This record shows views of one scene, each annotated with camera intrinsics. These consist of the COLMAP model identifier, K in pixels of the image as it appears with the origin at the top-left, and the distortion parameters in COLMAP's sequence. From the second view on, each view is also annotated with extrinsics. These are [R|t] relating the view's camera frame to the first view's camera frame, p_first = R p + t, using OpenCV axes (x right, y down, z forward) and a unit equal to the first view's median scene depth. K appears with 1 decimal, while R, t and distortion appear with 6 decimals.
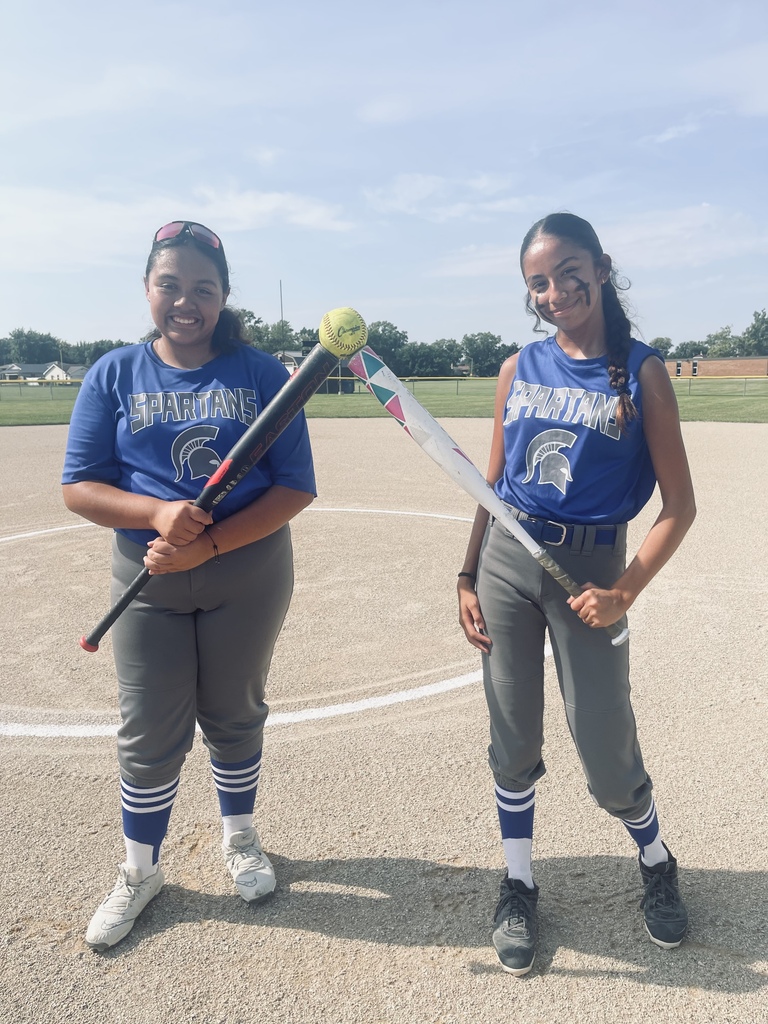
lens RADIAL K [[769.6, 0, 380.6], [0, 769.6, 514.8], [0, 0, 1]] dist [0.056901, -0.068023]
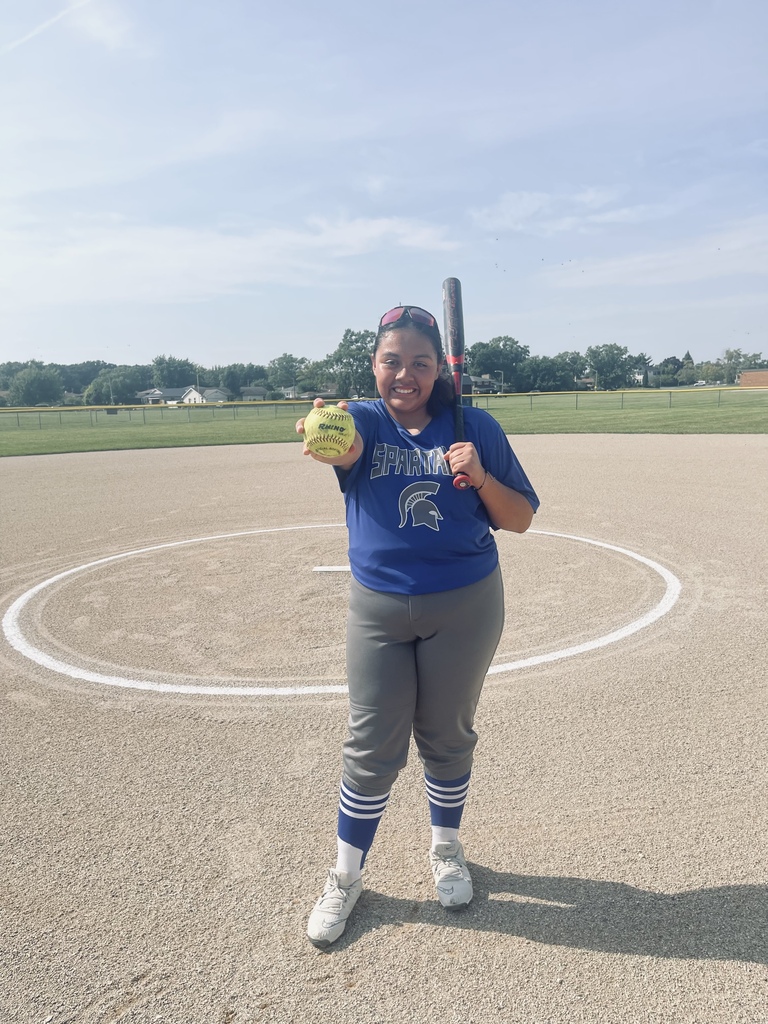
lens RADIAL K [[769.6, 0, 378.5], [0, 769.6, 520.9], [0, 0, 1]] dist [0.056901, -0.068023]
pose [[0.987301, 0.002283, -0.158845, 0.064438], [-0.004281, 0.999916, -0.012233, 0.003452], [0.158804, 0.012757, 0.987228, -0.162746]]
